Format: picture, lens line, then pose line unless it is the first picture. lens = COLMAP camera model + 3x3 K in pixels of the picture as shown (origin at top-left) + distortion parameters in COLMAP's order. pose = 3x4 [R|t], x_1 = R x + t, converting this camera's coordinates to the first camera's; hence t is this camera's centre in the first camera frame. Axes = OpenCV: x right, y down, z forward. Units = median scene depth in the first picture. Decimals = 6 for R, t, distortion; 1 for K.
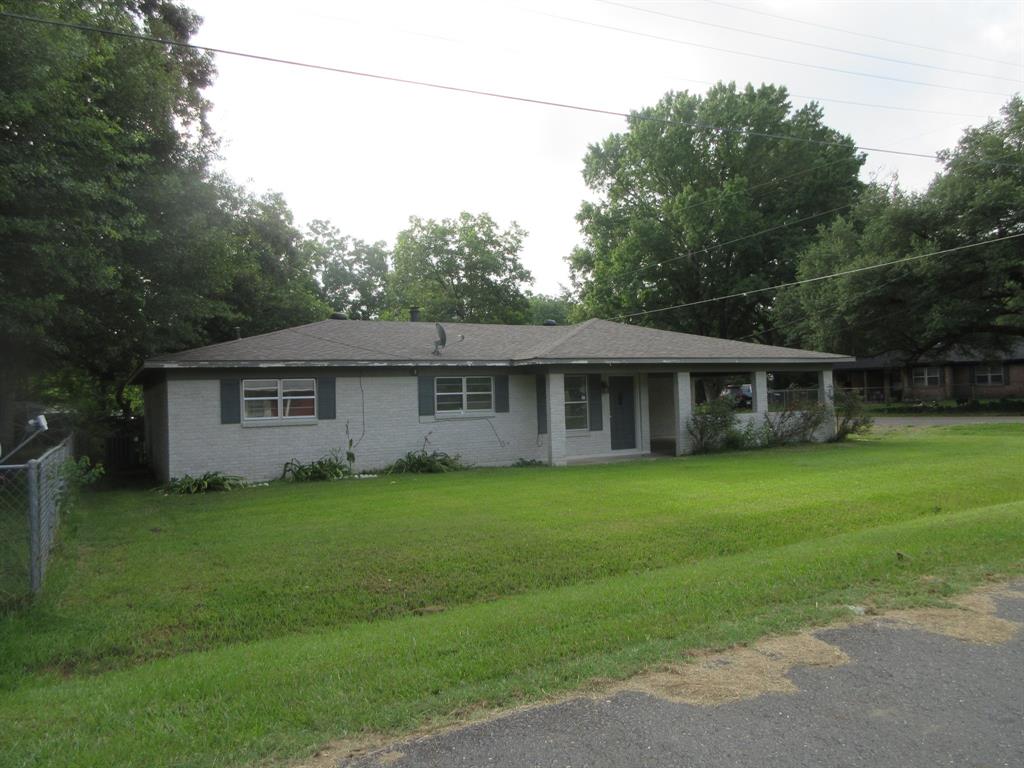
lens RADIAL K [[765.4, 0, 516.8], [0, 765.4, 383.8], [0, 0, 1]] dist [-0.014446, 0.010394]
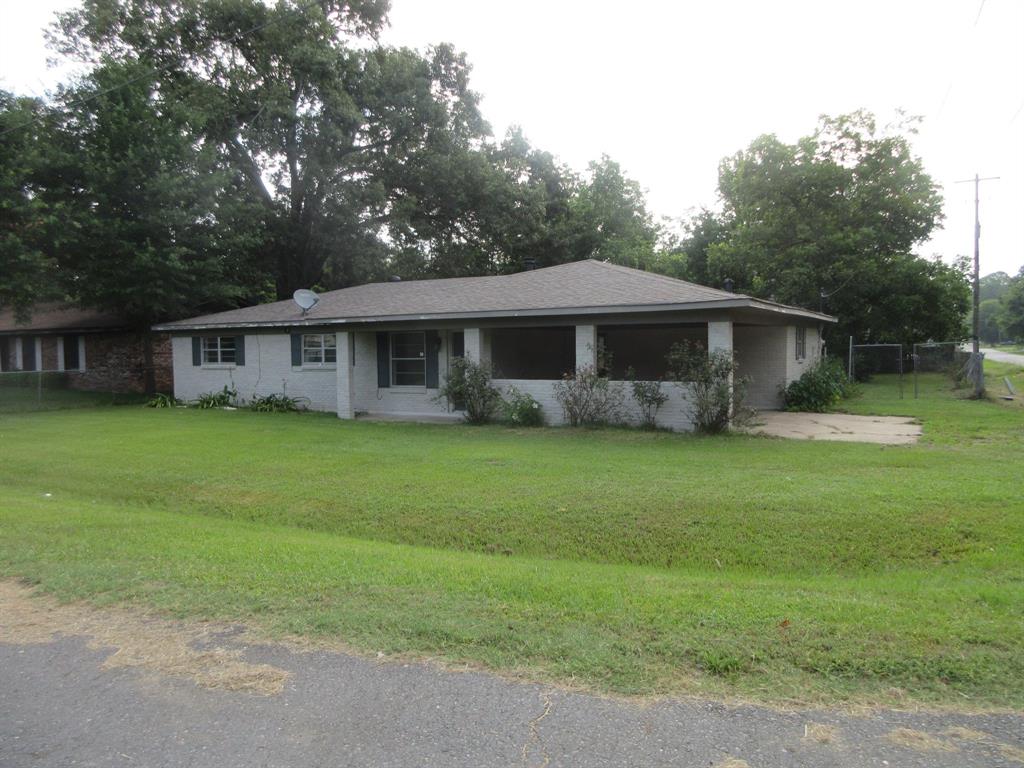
lens RADIAL K [[765.4, 0, 515.2], [0, 765.4, 381.0], [0, 0, 1]] dist [-0.014446, 0.010394]
pose [[0.515663, 0.059937, -0.854692, 0.990088], [0.010729, 0.997020, 0.076391, -0.021682], [0.856724, -0.048562, 0.513484, 0.597539]]
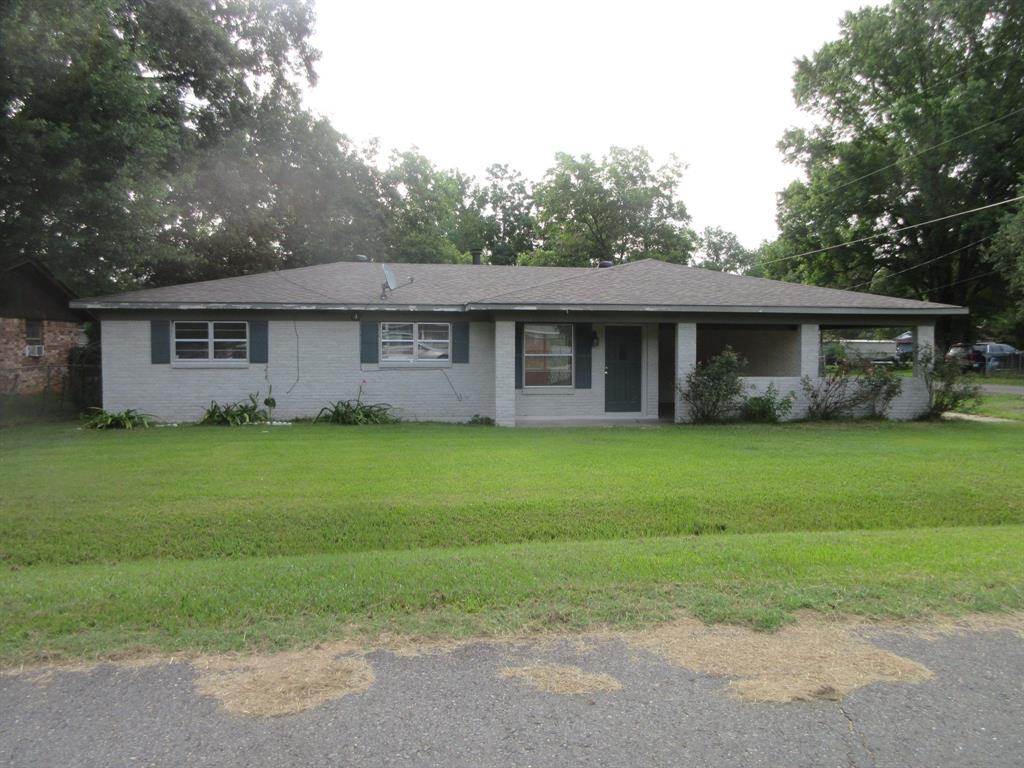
lens RADIAL K [[765.4, 0, 512.7], [0, 765.4, 383.8], [0, 0, 1]] dist [-0.014446, 0.010394]
pose [[0.933164, 0.048586, -0.356153, 0.340206], [-0.023840, 0.997007, 0.073546, -0.005954], [0.358660, -0.060140, 0.931529, 0.167723]]
